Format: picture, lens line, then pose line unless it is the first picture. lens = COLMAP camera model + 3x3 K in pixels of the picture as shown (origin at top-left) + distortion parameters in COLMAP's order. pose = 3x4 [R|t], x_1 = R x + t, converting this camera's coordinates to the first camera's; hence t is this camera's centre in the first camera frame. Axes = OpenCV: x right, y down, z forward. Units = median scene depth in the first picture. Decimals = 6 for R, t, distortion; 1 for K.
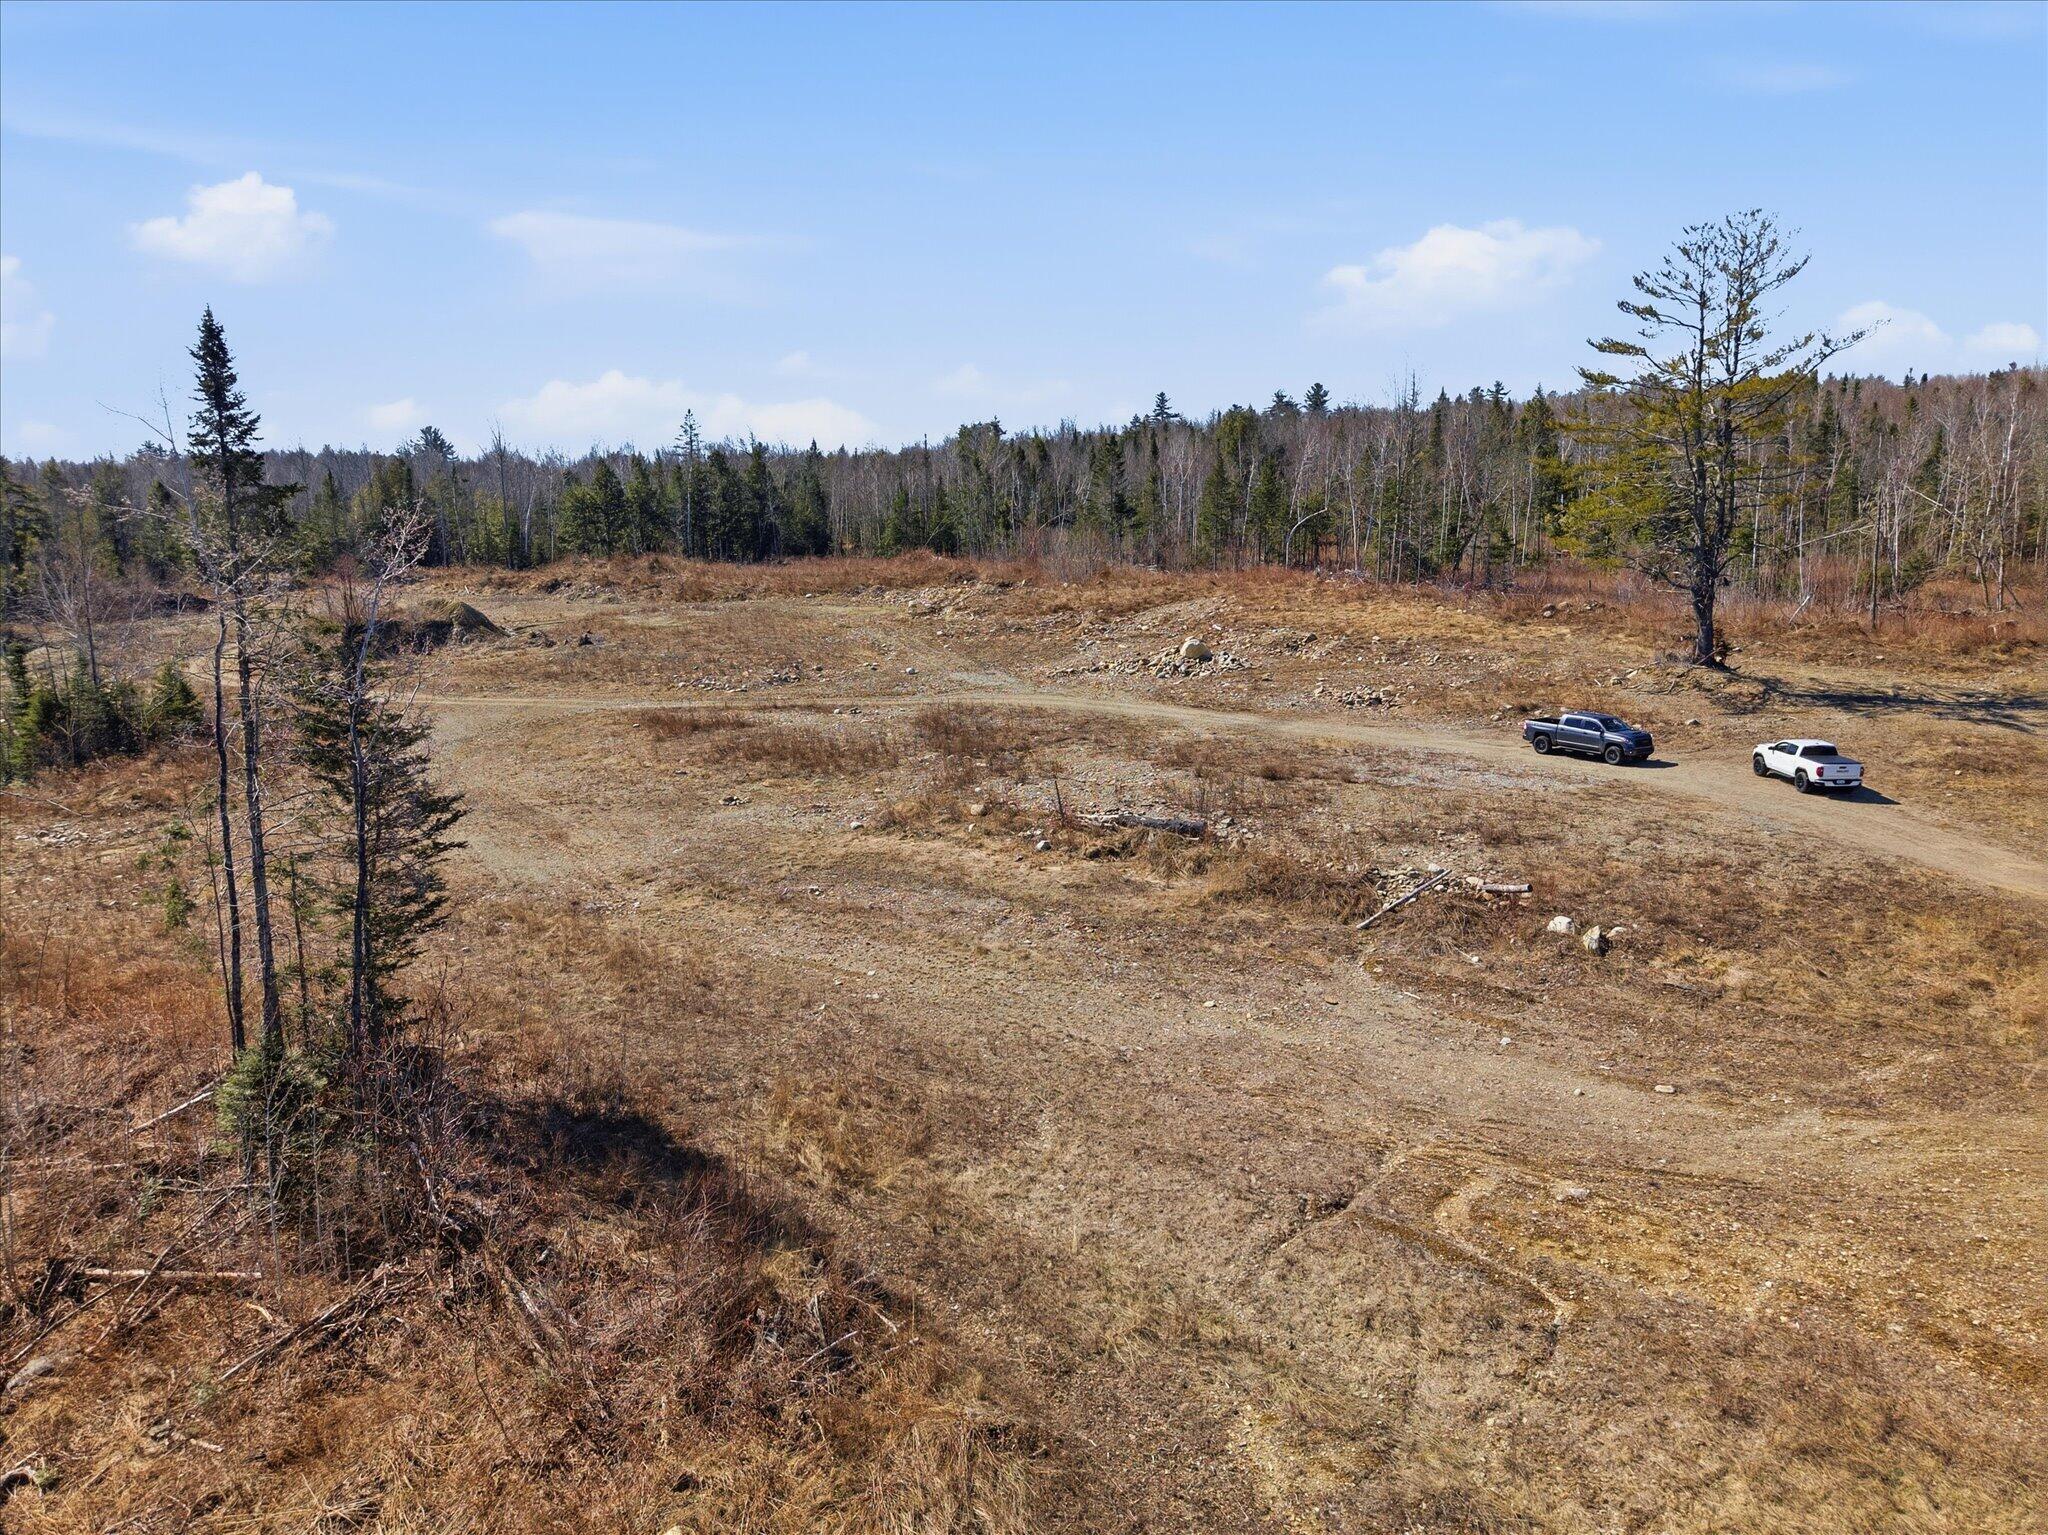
lens RADIAL K [[1365.1, 0, 1024.2], [0, 1365.1, 809.4], [0, 0, 1]] dist [0.027974, -0.030087]
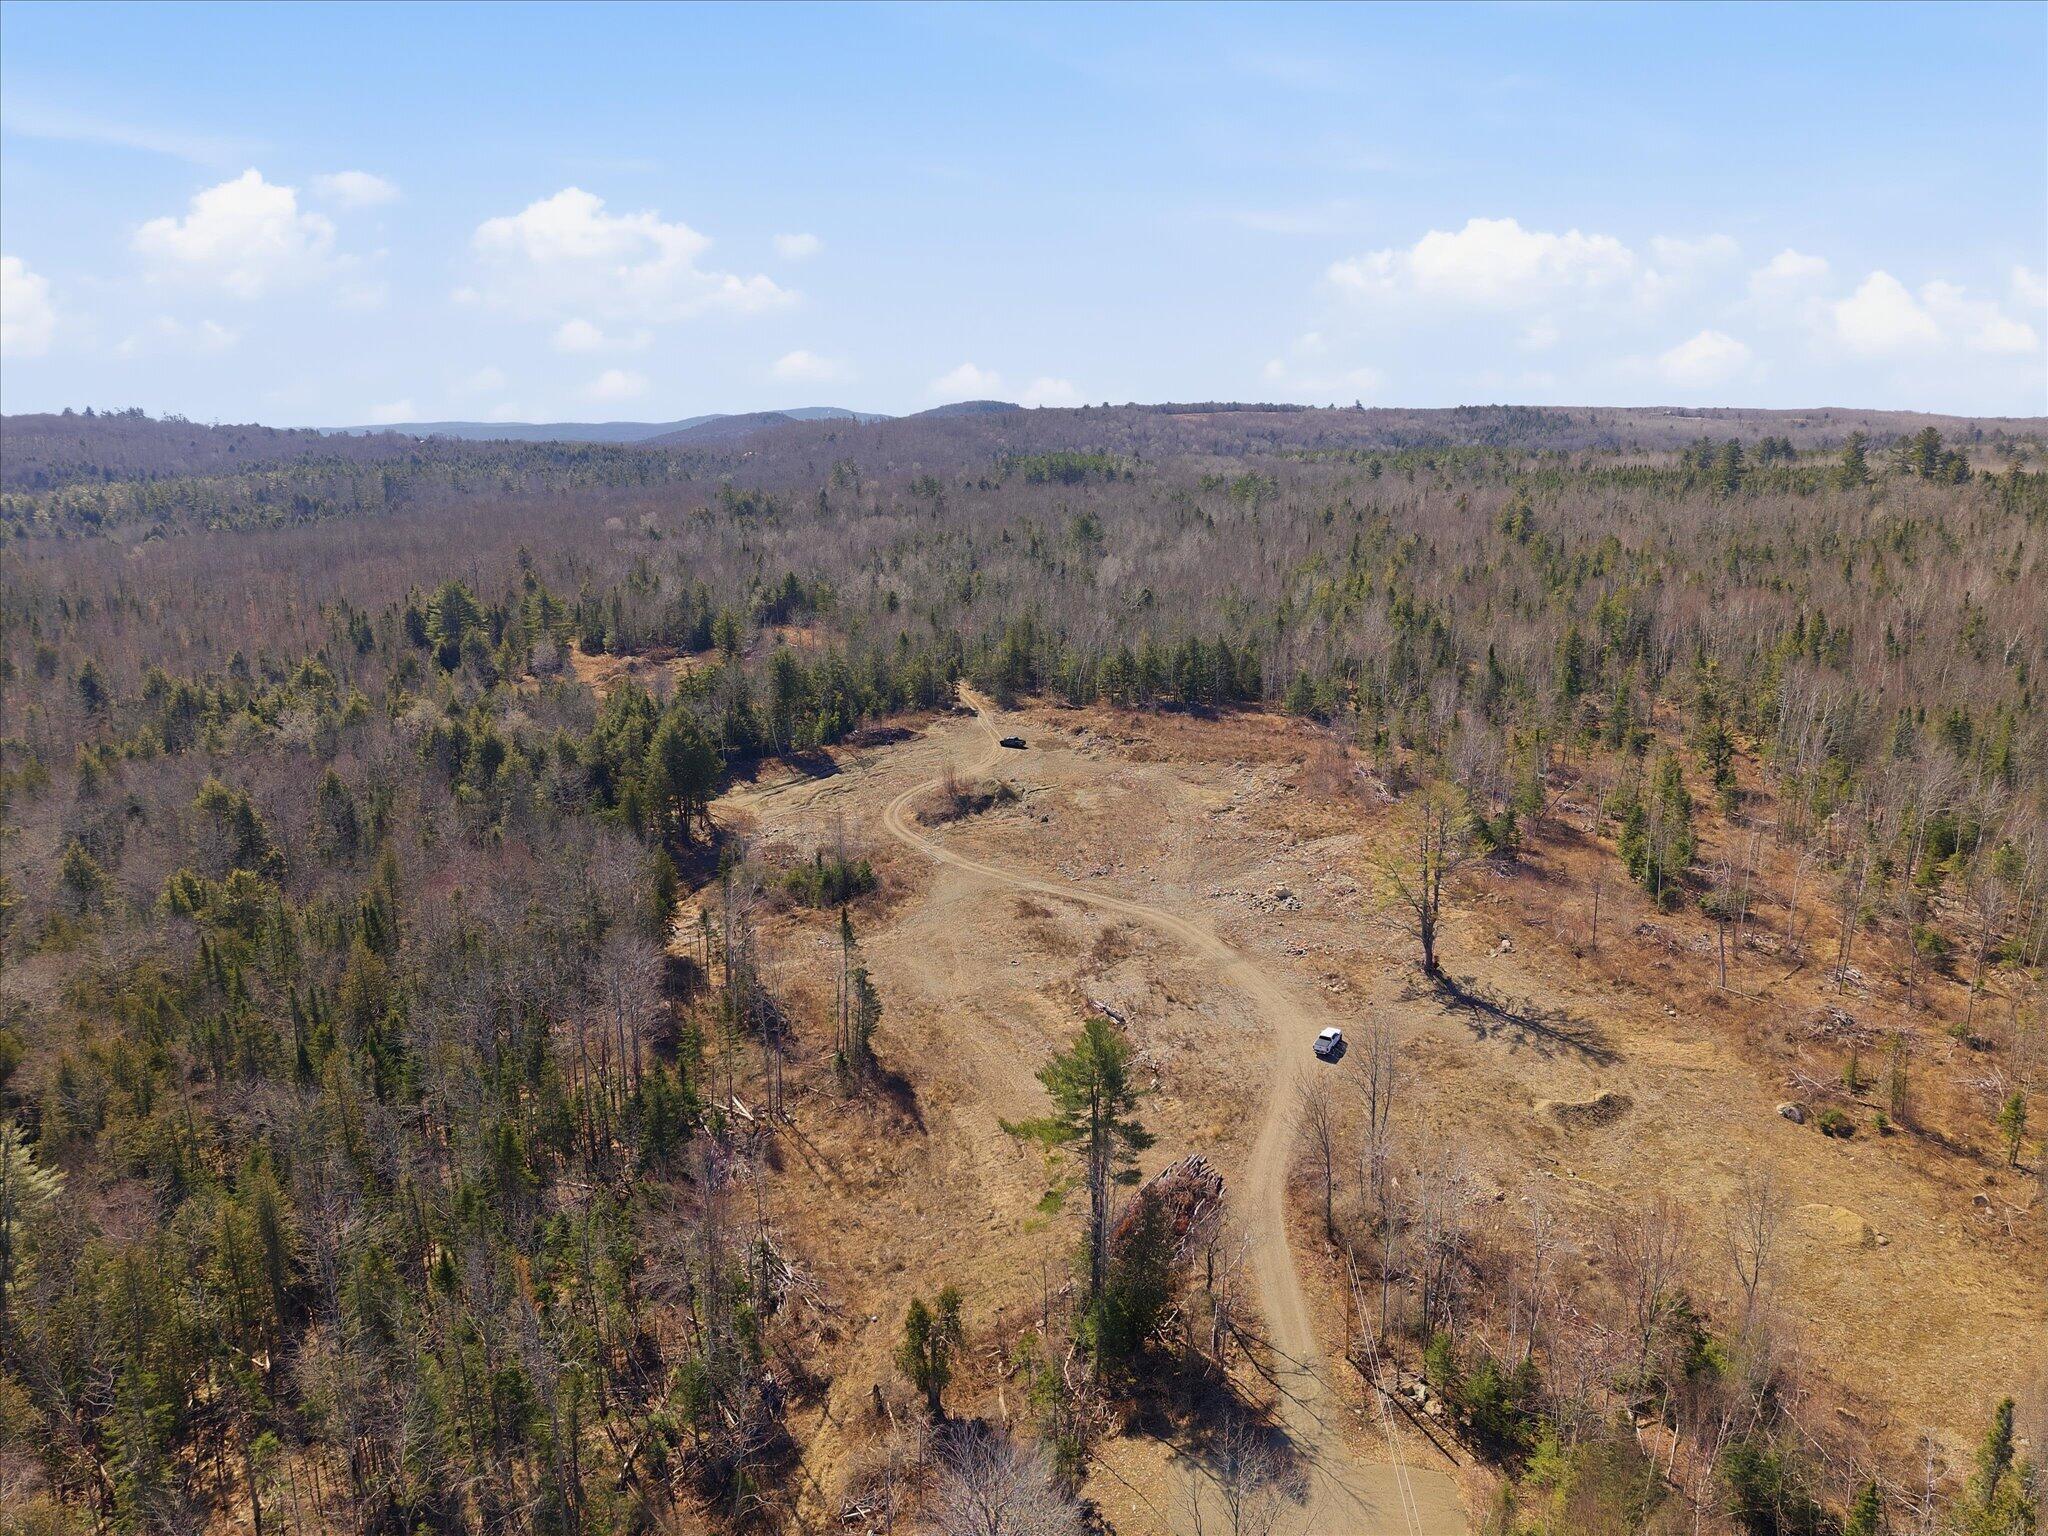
lens RADIAL K [[1383.2, 0, 1034.2], [0, 1383.2, 769.3], [0, 0, 1]] dist [0.001976, -0.003472]
pose [[0.878490, 0.119876, -0.462478, 0.622099], [-0.095478, 0.992533, 0.075905, -0.355335], [0.468124, -0.022525, 0.883376, -0.850650]]
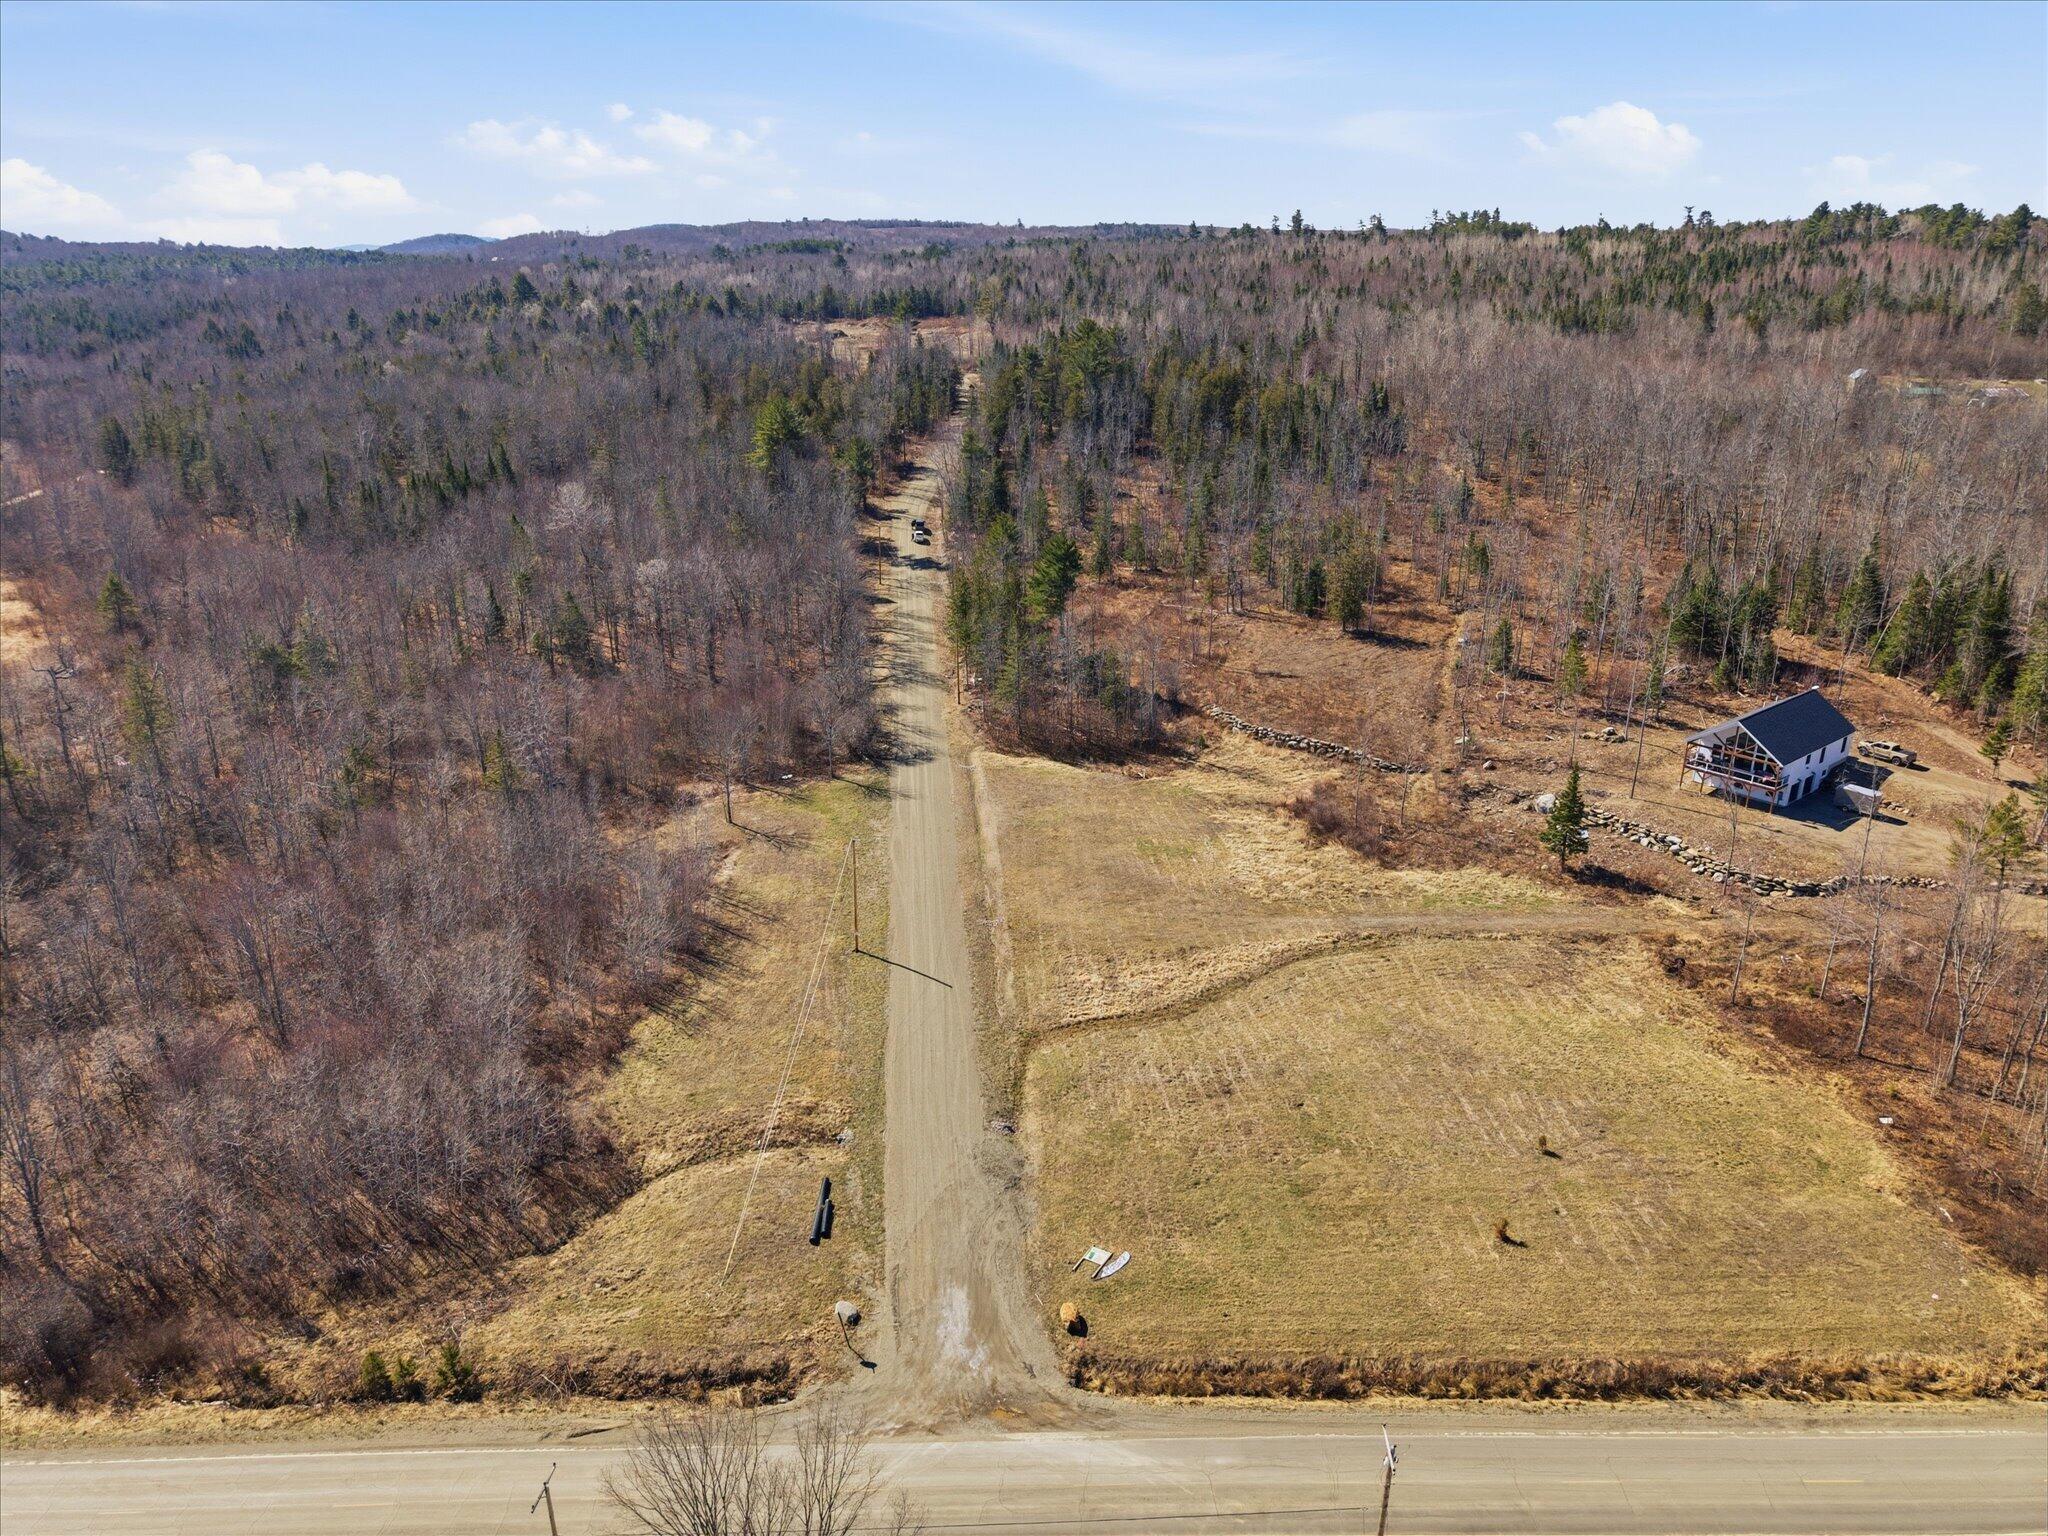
lens RADIAL K [[1364.6, 0, 1029.9], [0, 1364.6, 808.9], [0, 0, 1]] dist [0.028312, -0.035861]
pose [[0.960864, 0.109448, -0.254481, 1.864327], [-0.060500, 0.979376, 0.192775, 0.600280], [0.270332, -0.169834, 0.947669, -4.183283]]
